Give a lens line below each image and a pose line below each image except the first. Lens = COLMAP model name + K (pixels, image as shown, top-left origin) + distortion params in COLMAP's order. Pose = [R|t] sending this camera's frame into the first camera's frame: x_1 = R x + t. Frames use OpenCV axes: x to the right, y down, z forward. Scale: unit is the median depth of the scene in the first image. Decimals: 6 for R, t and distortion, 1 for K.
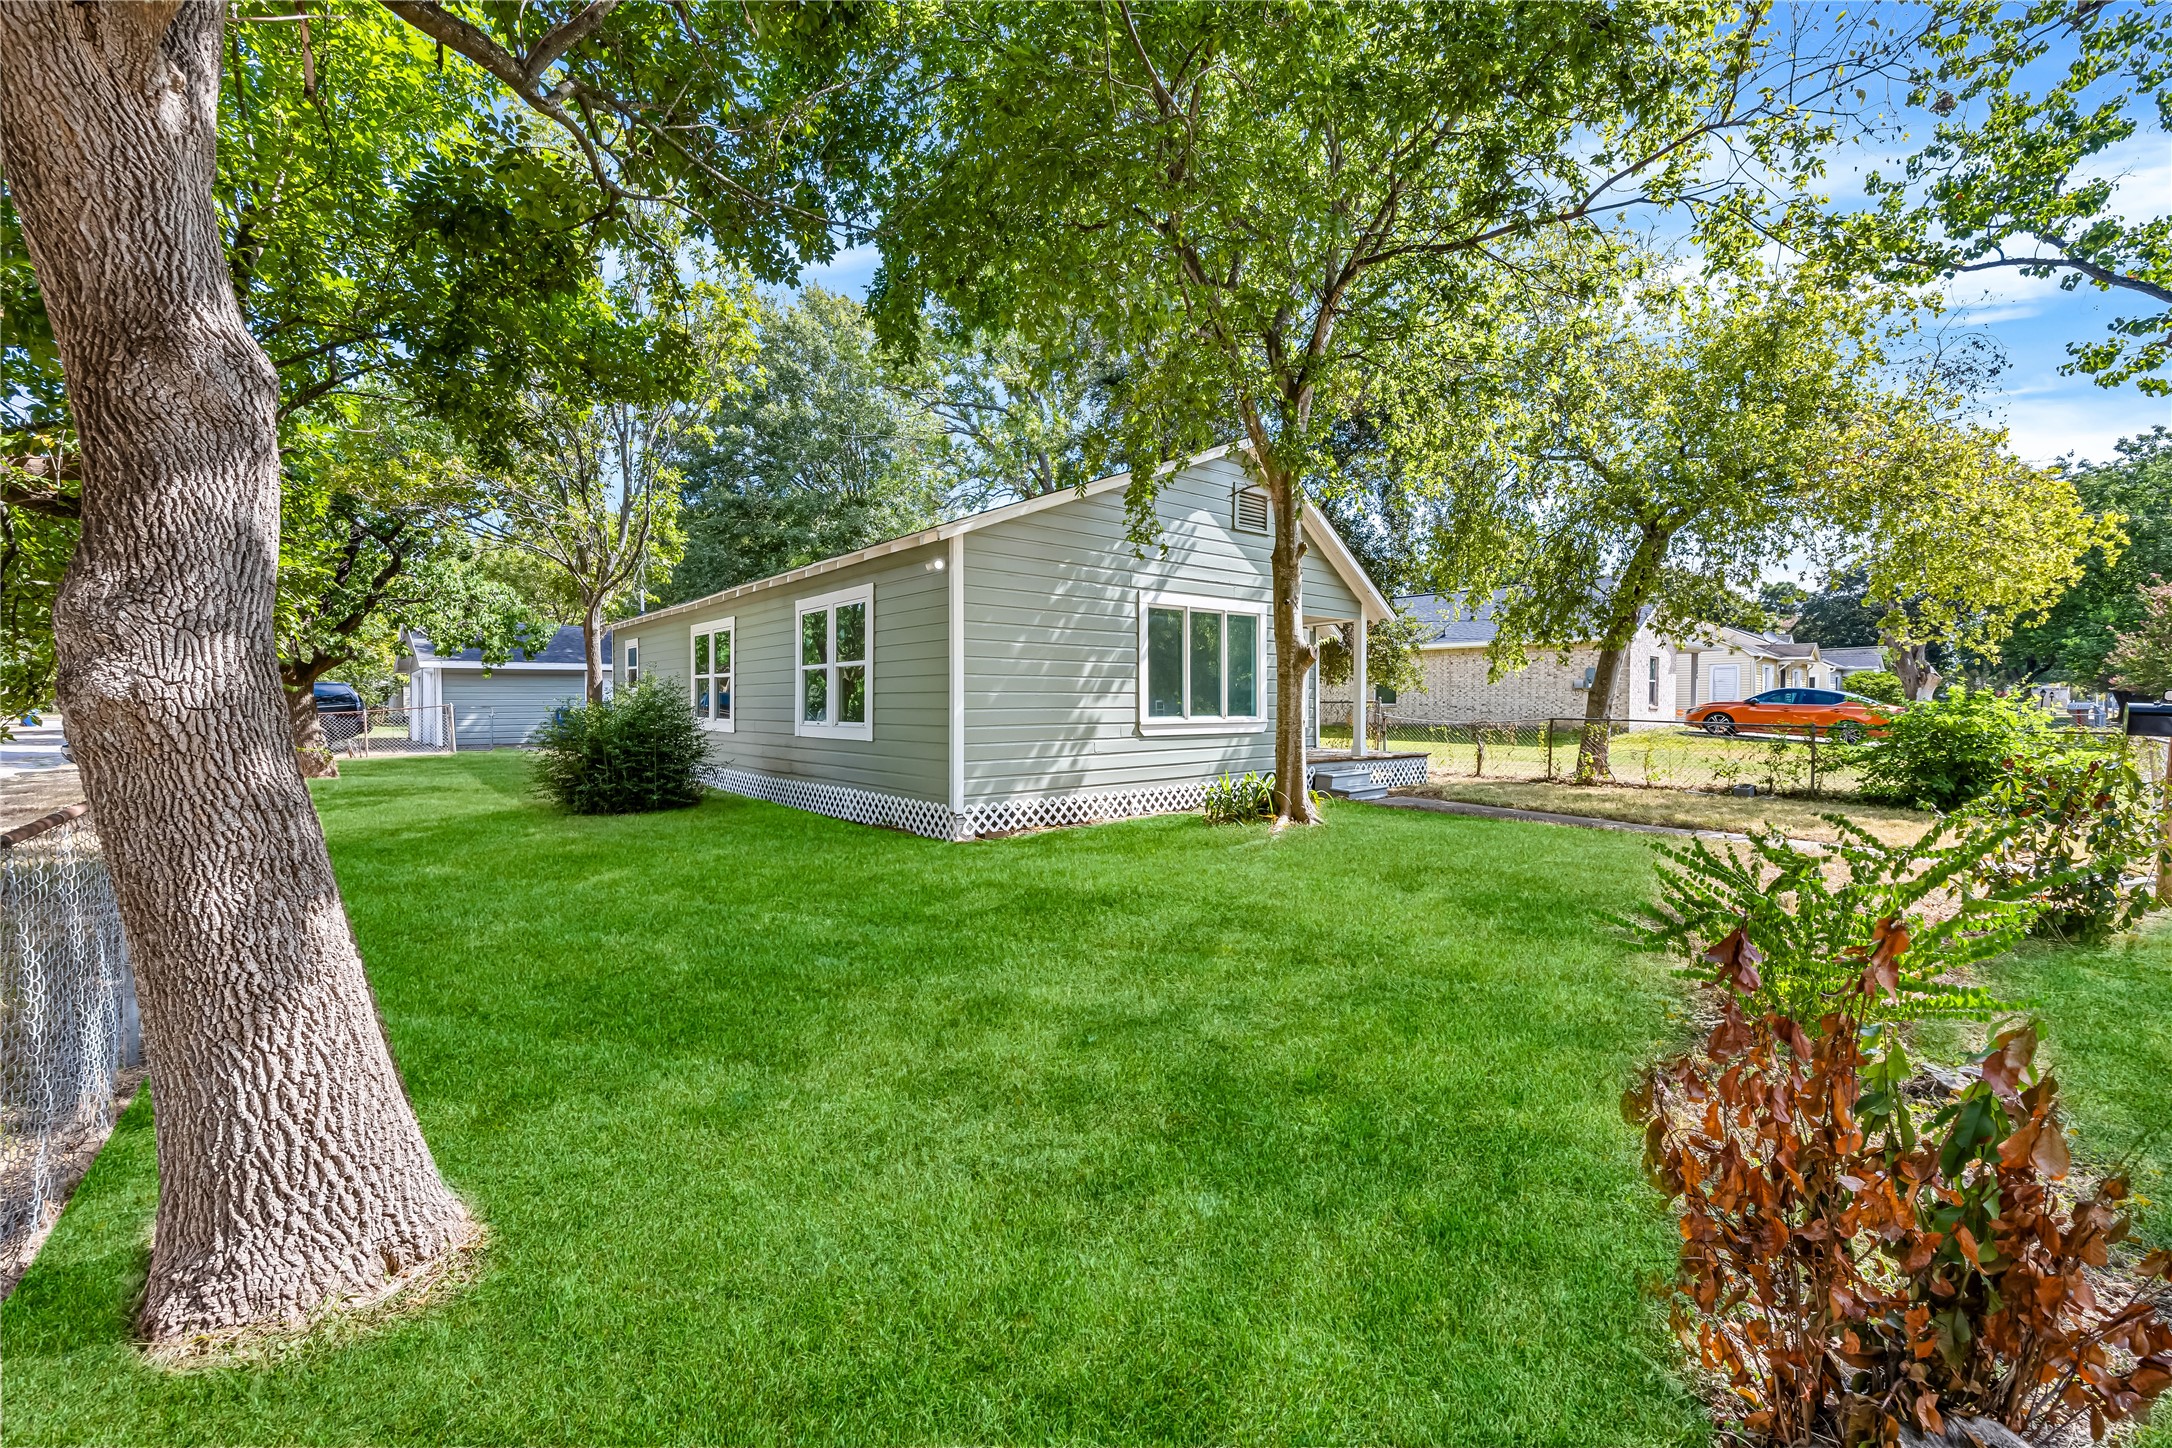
lens RADIAL K [[875.8, 0, 1074.3], [0, 875.8, 725.0], [0, 0, 1]] dist [-0.001016, 0.000292]
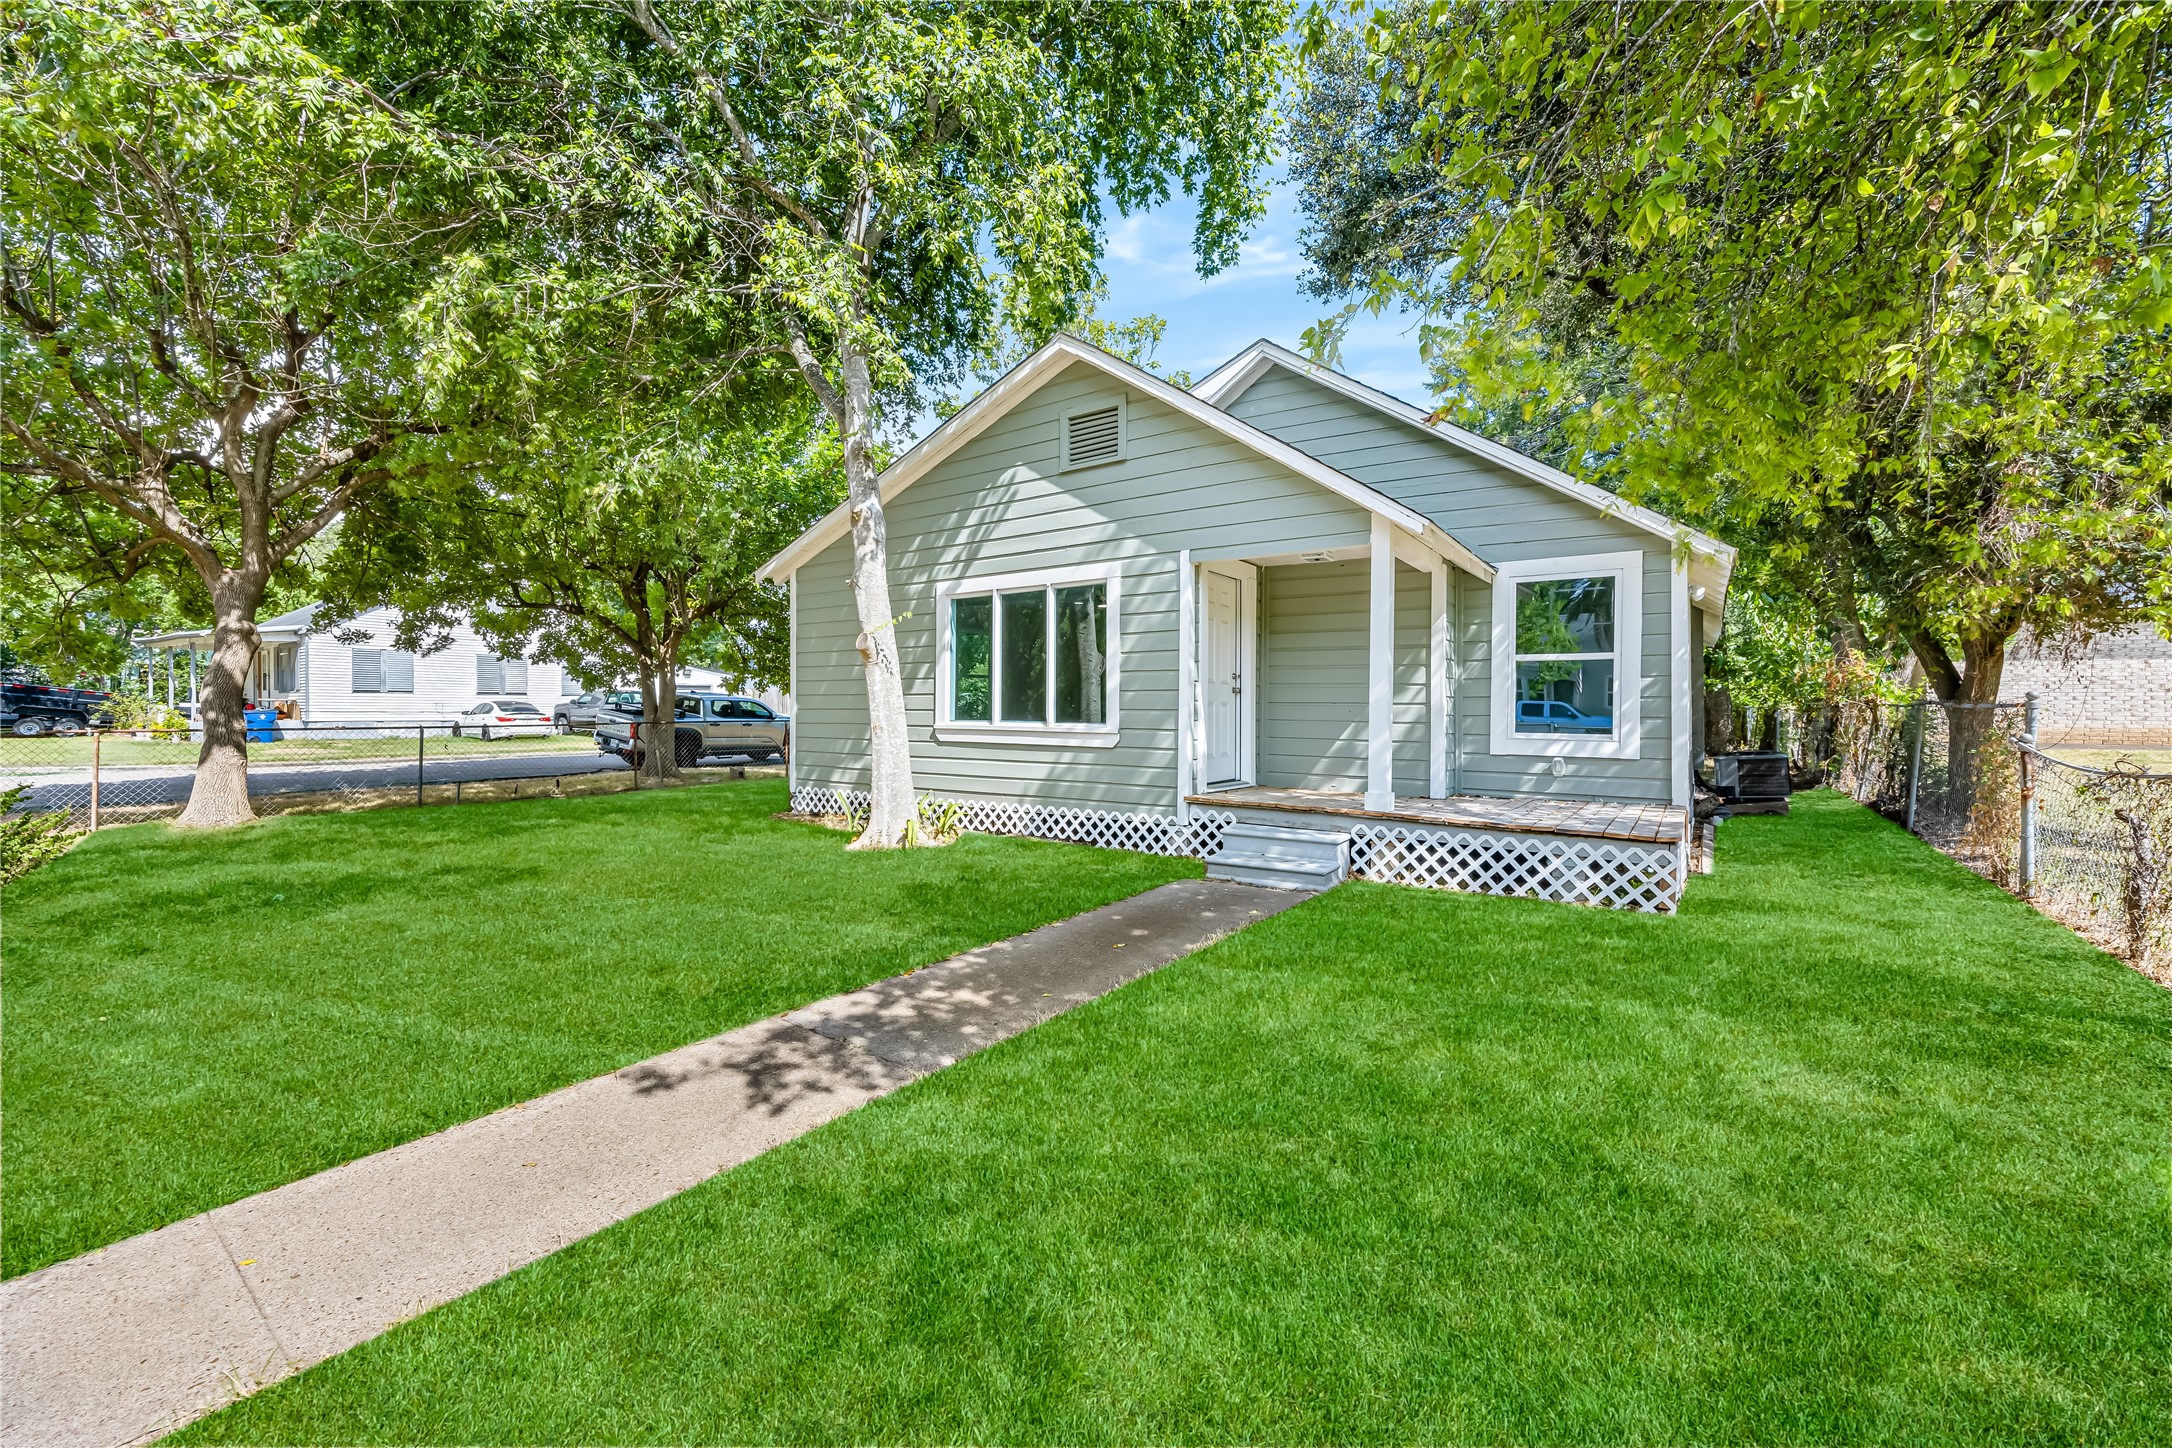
lens RADIAL K [[875.8, 0, 1075.8], [0, 875.8, 710.2], [0, 0, 1]] dist [-0.001016, 0.000292]
pose [[0.226898, 0.004419, -0.973909, 0.923148], [-0.022329, 0.999750, -0.000666, -0.020919], [0.973663, 0.021898, 0.226940, 0.849304]]
